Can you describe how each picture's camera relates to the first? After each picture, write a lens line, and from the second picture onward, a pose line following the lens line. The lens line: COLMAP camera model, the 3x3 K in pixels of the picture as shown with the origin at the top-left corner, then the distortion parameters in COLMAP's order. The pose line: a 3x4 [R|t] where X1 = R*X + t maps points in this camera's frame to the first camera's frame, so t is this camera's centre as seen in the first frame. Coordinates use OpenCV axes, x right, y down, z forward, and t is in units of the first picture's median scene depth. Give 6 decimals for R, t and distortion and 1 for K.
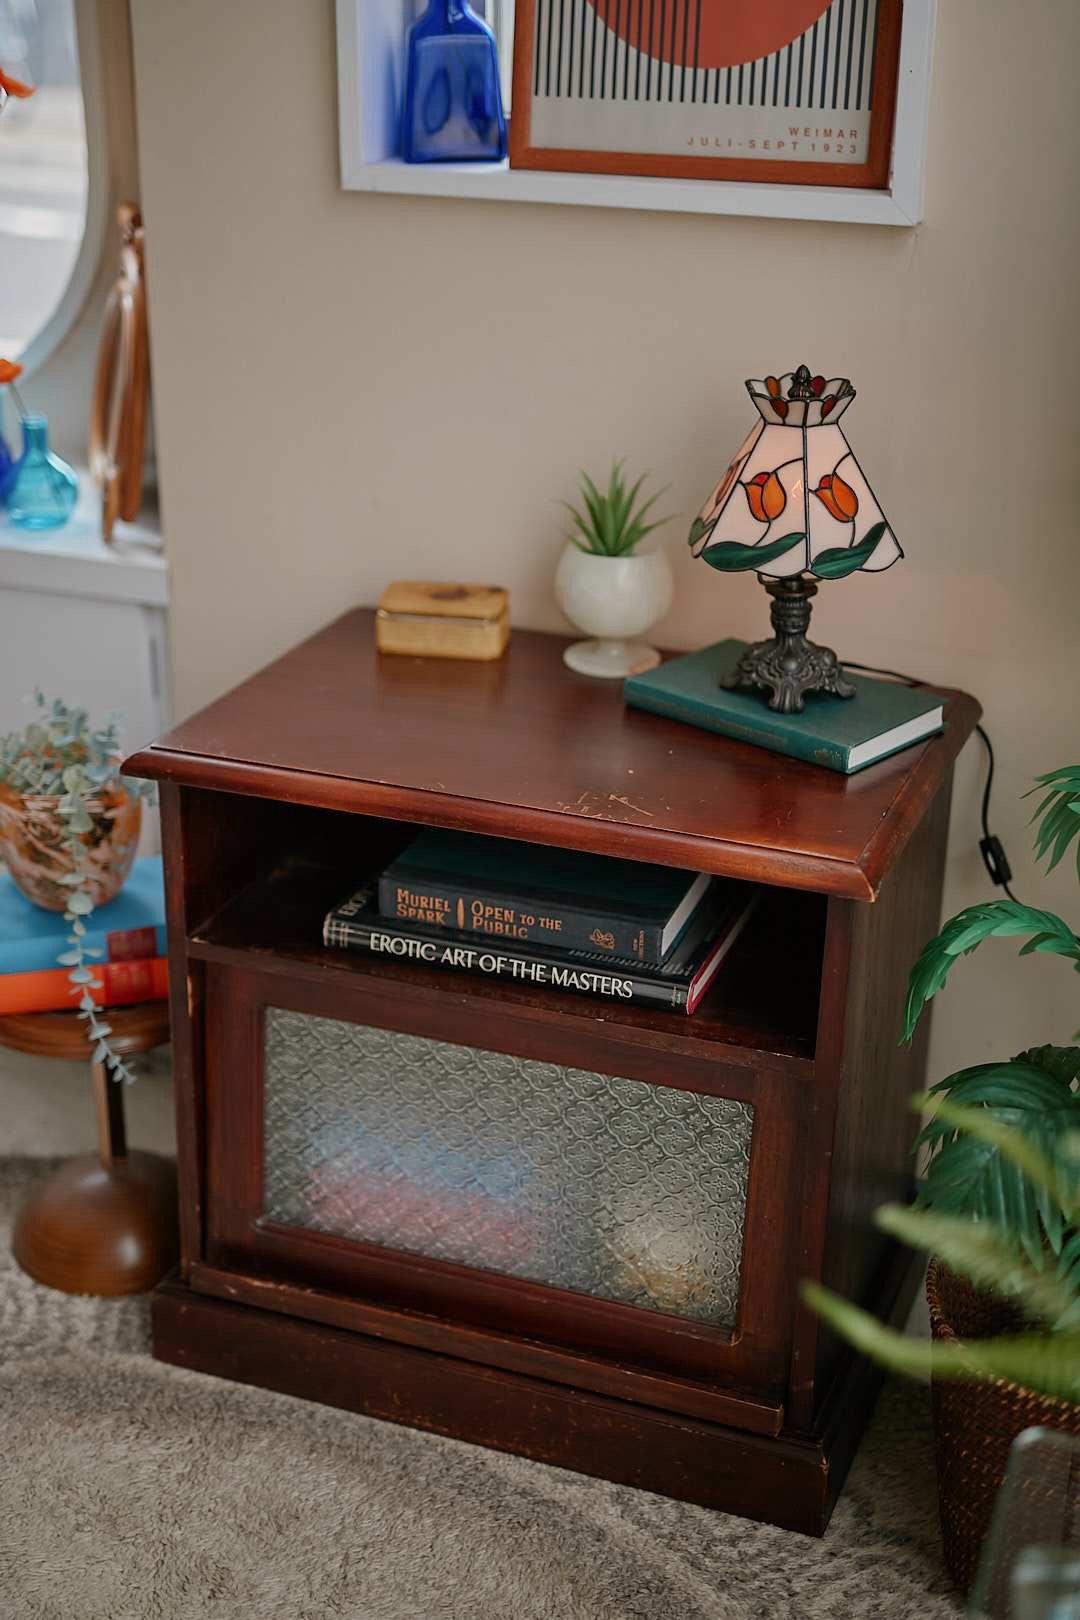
lens RADIAL K [[2273.6, 0, 530.7], [0, 2273.6, 810.5], [0, 0, 1]] dist [0.013941, 0.000000]
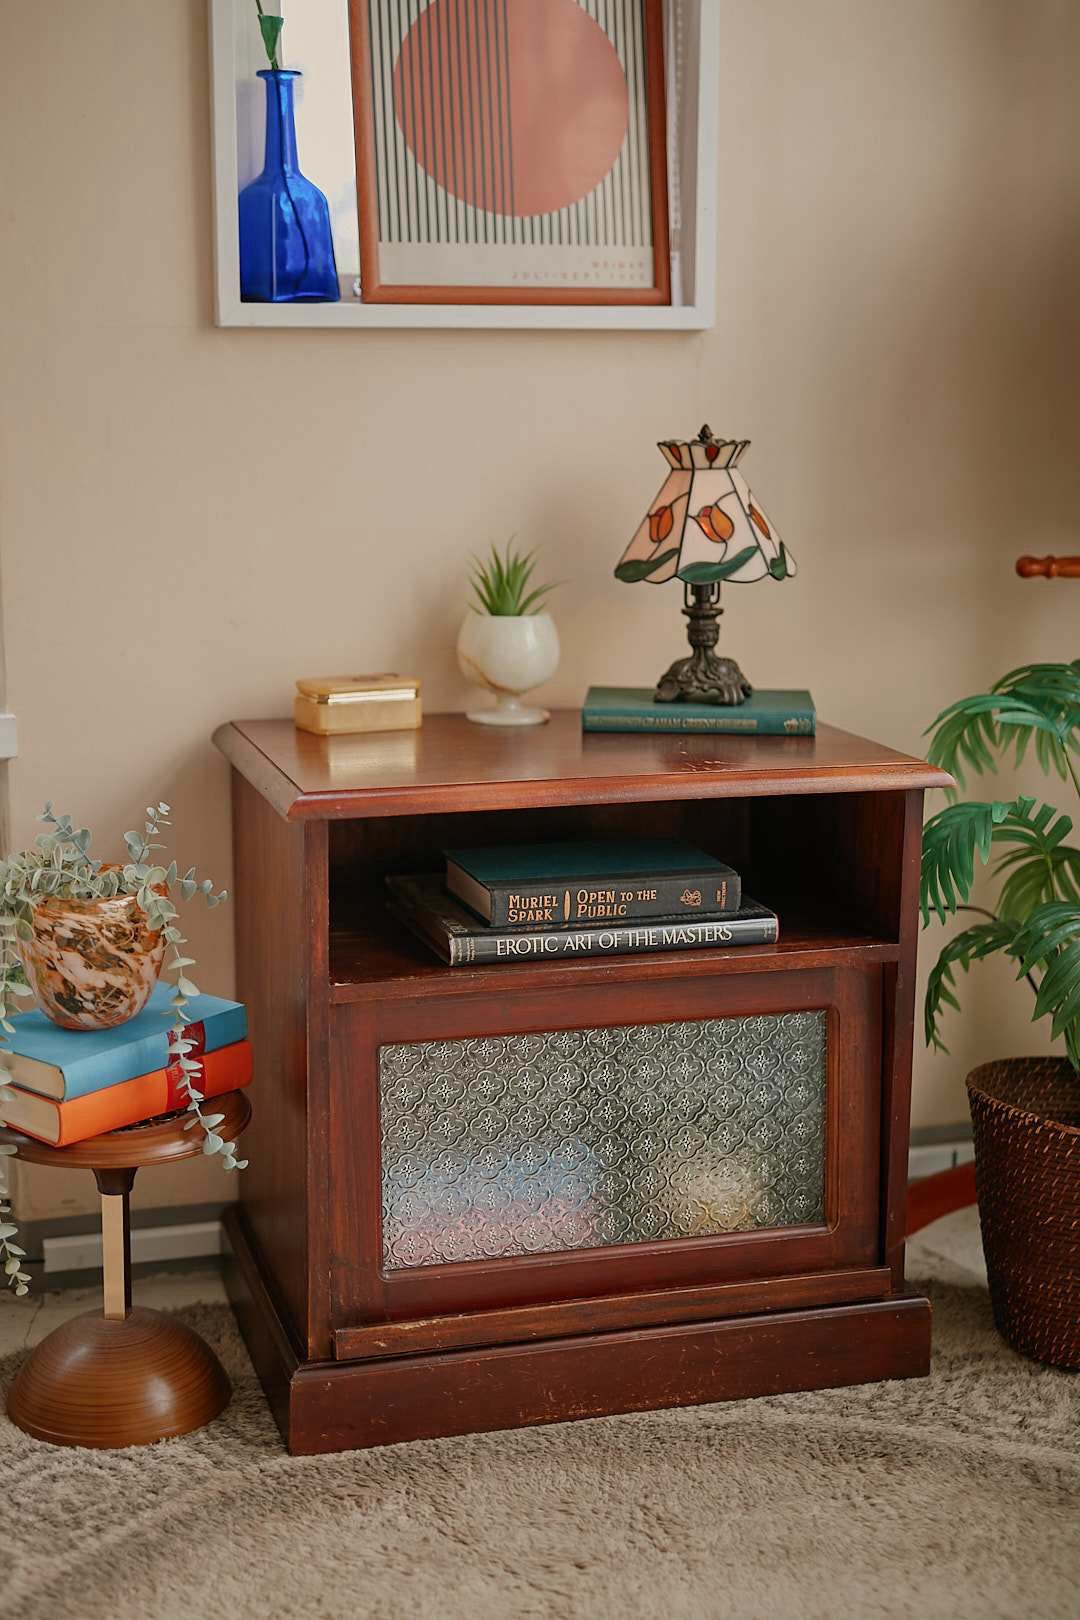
lens RADIAL K [[2273.6, 0, 541.6], [0, 2273.6, 803.1], [0, 0, 1]] dist [0.013941, 0.000000]
pose [[0.789642, -0.126299, 0.600428, -0.693856], [0.244807, 0.962172, -0.119563, 0.125407], [-0.562614, 0.241401, 0.790690, 0.109599]]
